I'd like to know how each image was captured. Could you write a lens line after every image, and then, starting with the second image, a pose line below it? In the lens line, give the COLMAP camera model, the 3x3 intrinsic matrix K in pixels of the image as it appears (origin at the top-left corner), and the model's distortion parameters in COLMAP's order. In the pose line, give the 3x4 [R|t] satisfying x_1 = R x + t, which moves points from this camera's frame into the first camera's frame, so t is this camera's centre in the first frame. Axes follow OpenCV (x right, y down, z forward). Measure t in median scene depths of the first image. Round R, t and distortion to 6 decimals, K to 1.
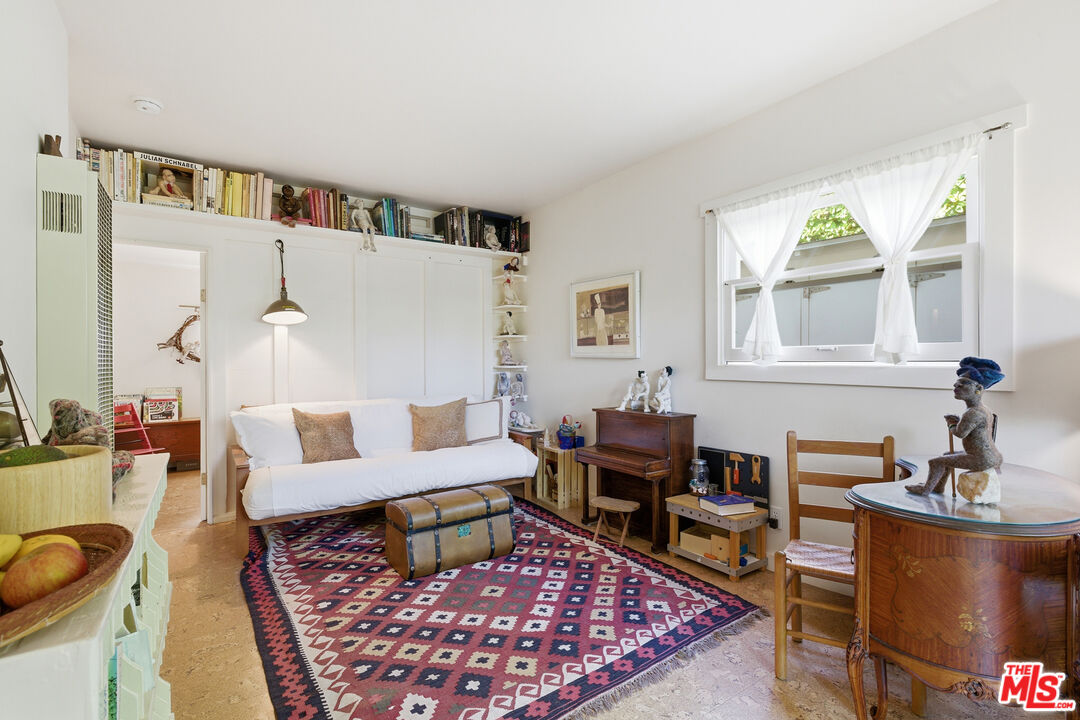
lens RADIAL K [[494.9, 0, 531.0], [0, 494.9, 356.4], [0, 0, 1]] dist [0.004040, -0.000668]
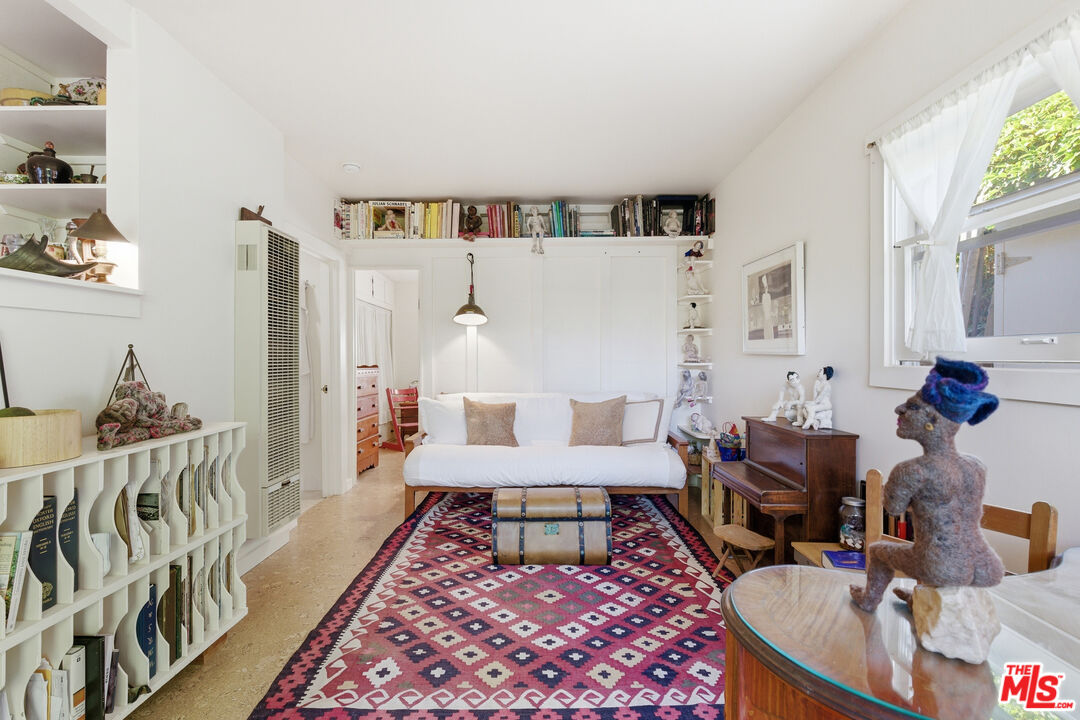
lens RADIAL K [[494.9, 0, 533.6], [0, 494.9, 353.4], [0, 0, 1]] dist [0.004040, -0.000668]
pose [[0.821332, 0.001757, -0.570447, 0.373518], [0.000341, 0.999994, 0.003571, -0.002411], [0.570450, -0.003127, 0.821326, 0.157842]]
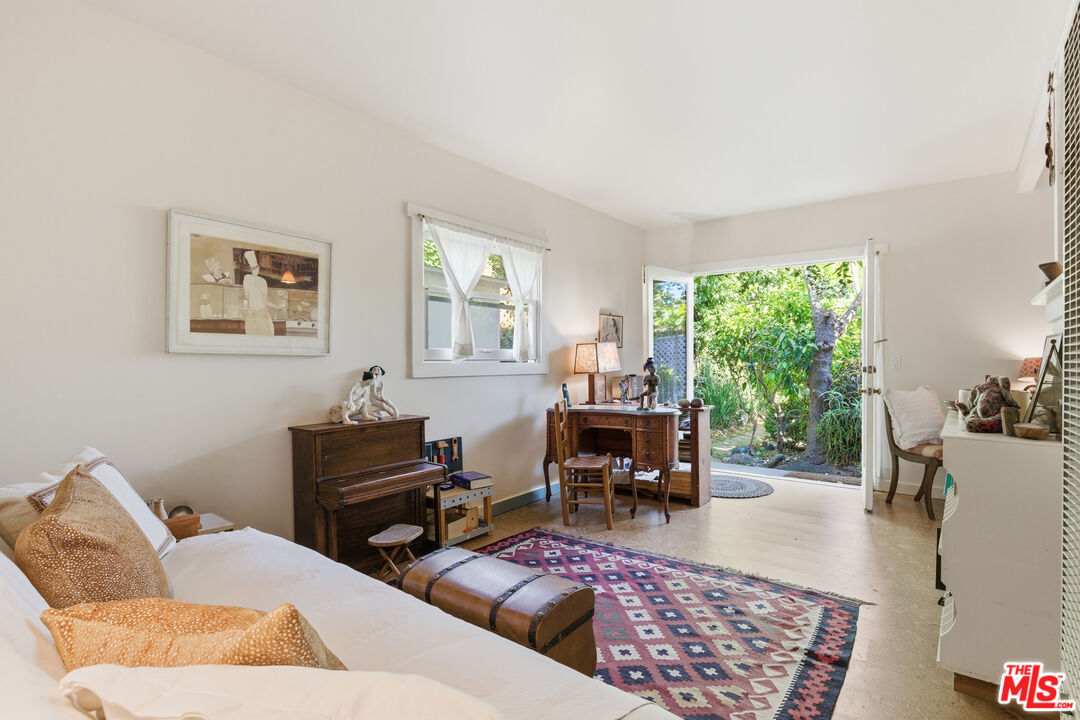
lens RADIAL K [[545.1, 0, 542.3], [0, 545.1, 361.9], [0, 0, 1]] dist [-0.000655, 0.000692]
pose [[-0.320276, 0.003676, 0.947317, -0.815564], [-0.001627, 0.999989, -0.004430, 0.018669], [-0.947323, -0.002960, -0.320267, 1.140998]]
